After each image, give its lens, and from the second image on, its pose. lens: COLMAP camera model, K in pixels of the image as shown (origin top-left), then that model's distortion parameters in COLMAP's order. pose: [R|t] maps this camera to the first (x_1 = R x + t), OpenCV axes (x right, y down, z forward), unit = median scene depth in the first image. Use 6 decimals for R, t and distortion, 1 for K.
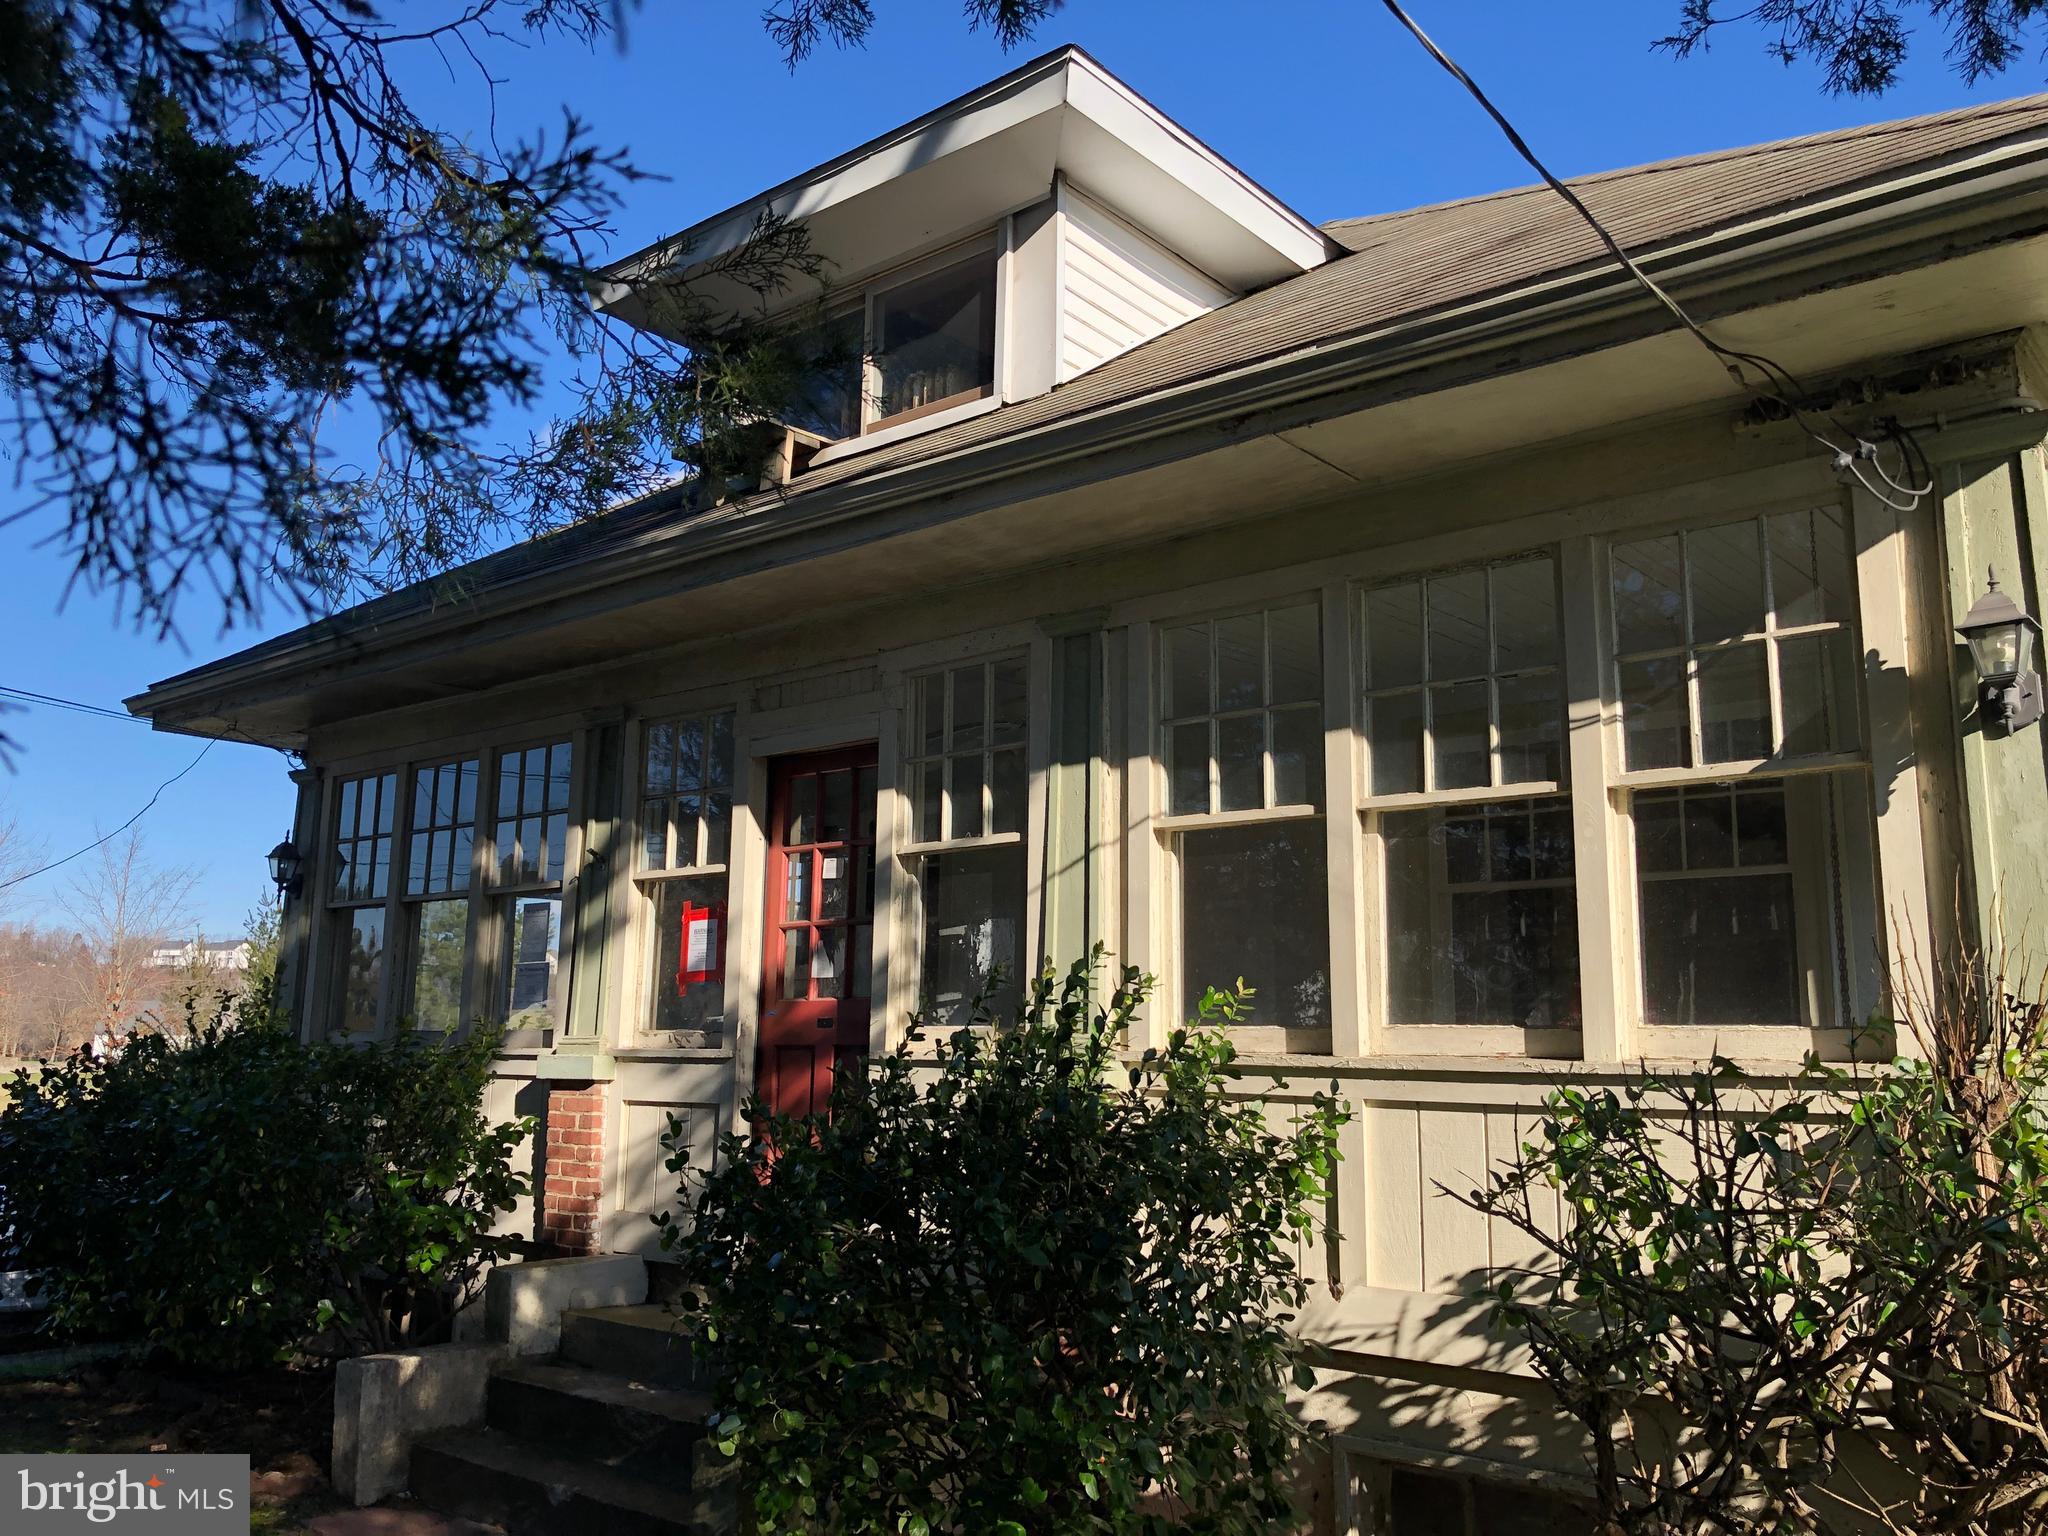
lens RADIAL K [[1662.3, 0, 1024.0], [0, 1662.3, 768.0], [0, 0, 1]] dist [0.035365, -0.003943]
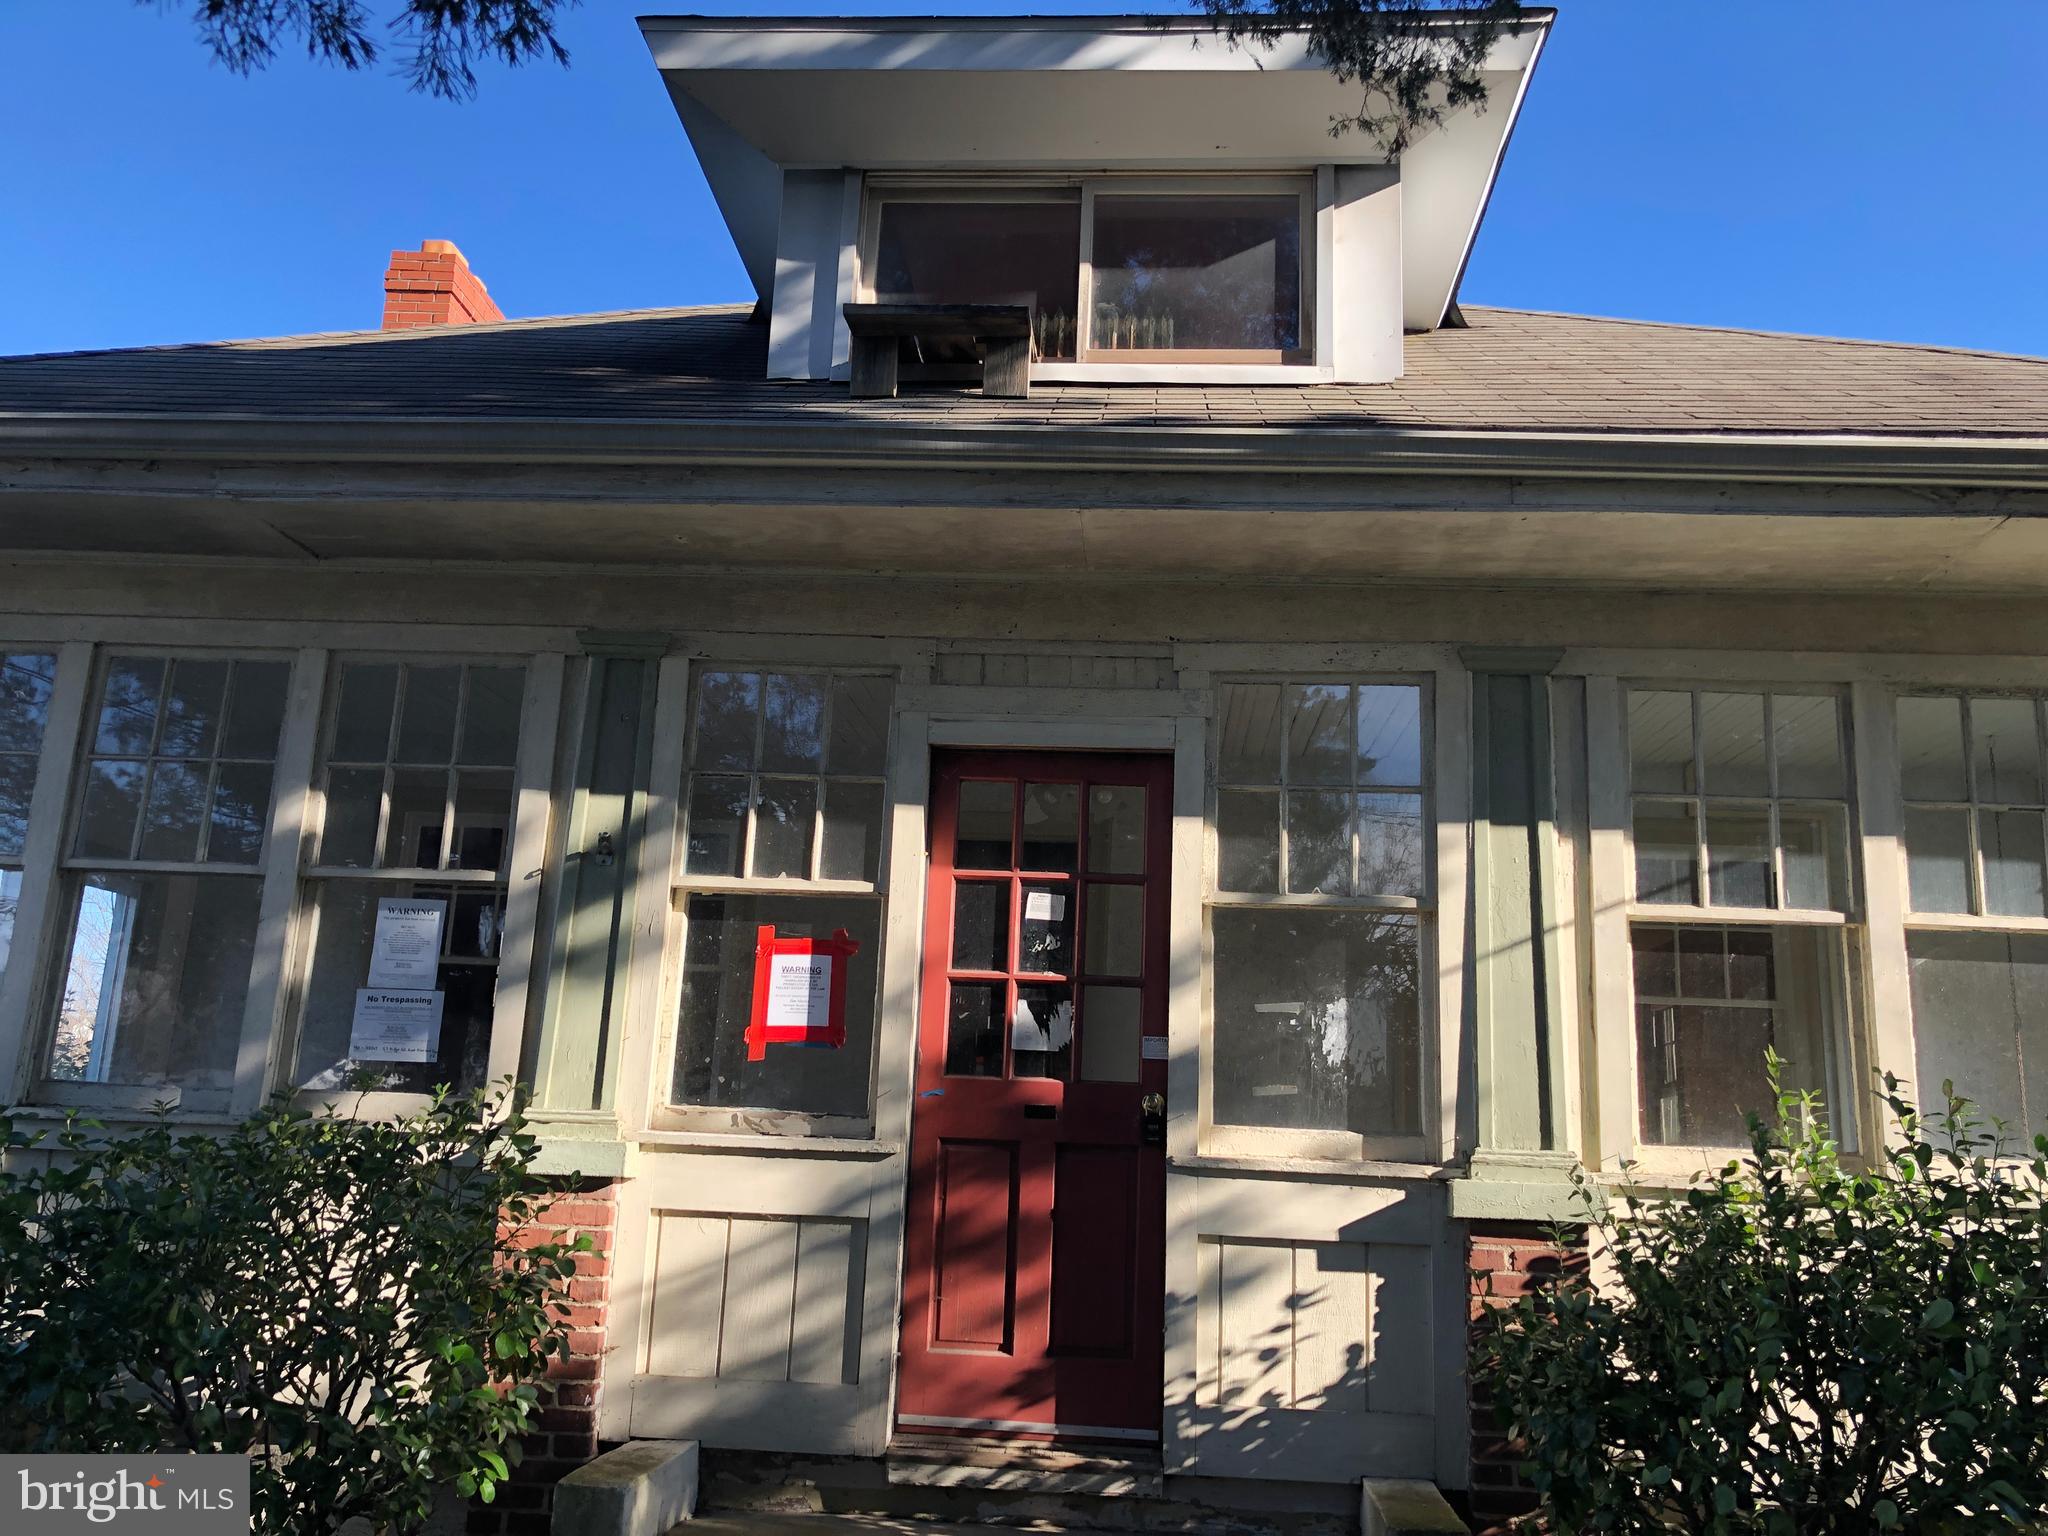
lens RADIAL K [[1727.8, 0, 1015.3], [0, 1727.8, 780.1], [0, 0, 1]] dist [0.038748, -0.001490]
pose [[0.814556, 0.159466, 0.557735, -0.667157], [-0.135346, 0.987181, -0.084583, 0.082941], [-0.564074, -0.006590, 0.825698, 0.415182]]
